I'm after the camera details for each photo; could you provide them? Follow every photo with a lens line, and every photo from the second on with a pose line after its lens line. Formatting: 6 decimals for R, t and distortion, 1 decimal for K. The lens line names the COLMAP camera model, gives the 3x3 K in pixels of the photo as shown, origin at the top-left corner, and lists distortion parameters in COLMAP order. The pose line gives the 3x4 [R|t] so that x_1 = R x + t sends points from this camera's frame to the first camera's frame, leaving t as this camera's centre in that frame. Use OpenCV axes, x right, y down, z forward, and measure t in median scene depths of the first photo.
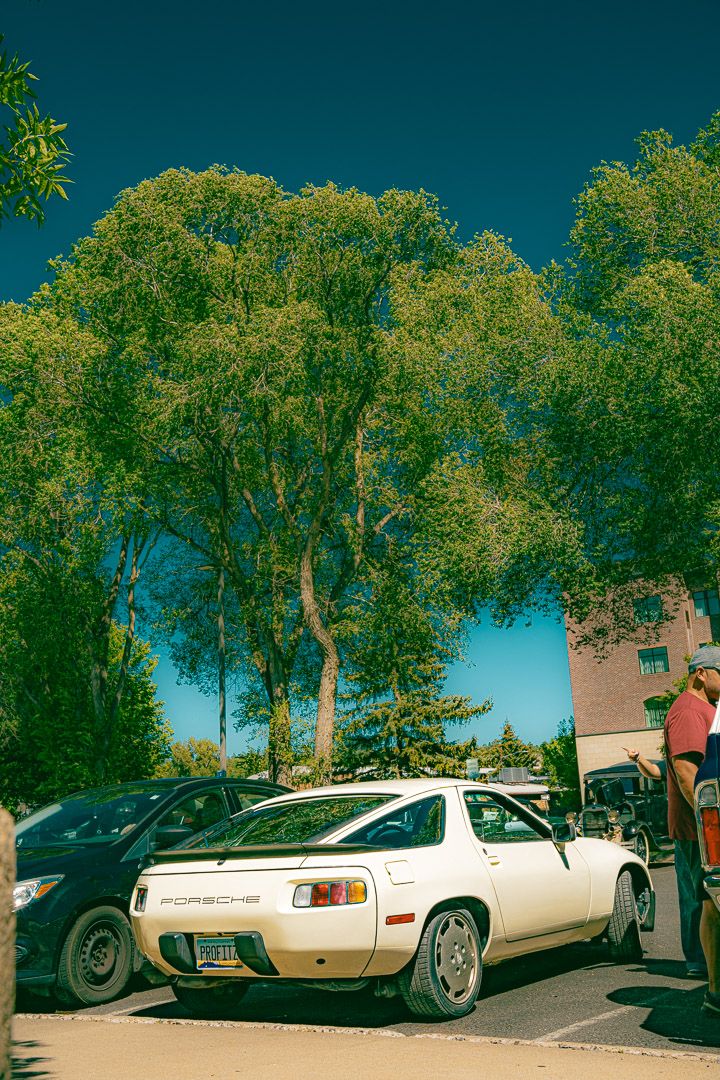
lens RADIAL K [[1221.7, 0, 360.0], [0, 1221.7, 540.0], [0, 0, 1]] dist [-0.006570, -0.002485]
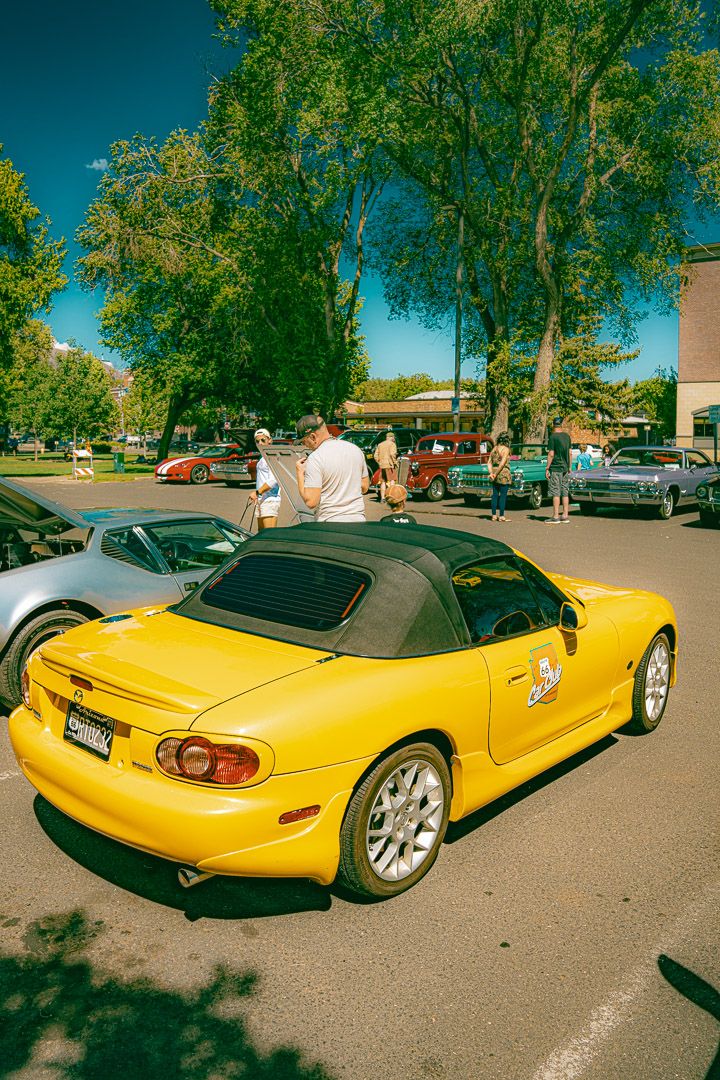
lens RADIAL K [[829.3, 0, 360.0], [0, 829.3, 540.0], [0, 0, 1]] dist [-0.088057, 0.001569]
pose [[0.992135, 0.072222, -0.102239, -0.073017], [-0.030907, 0.932817, 0.359021, 0.026695], [0.121299, -0.353038, 0.927713, 0.156605]]
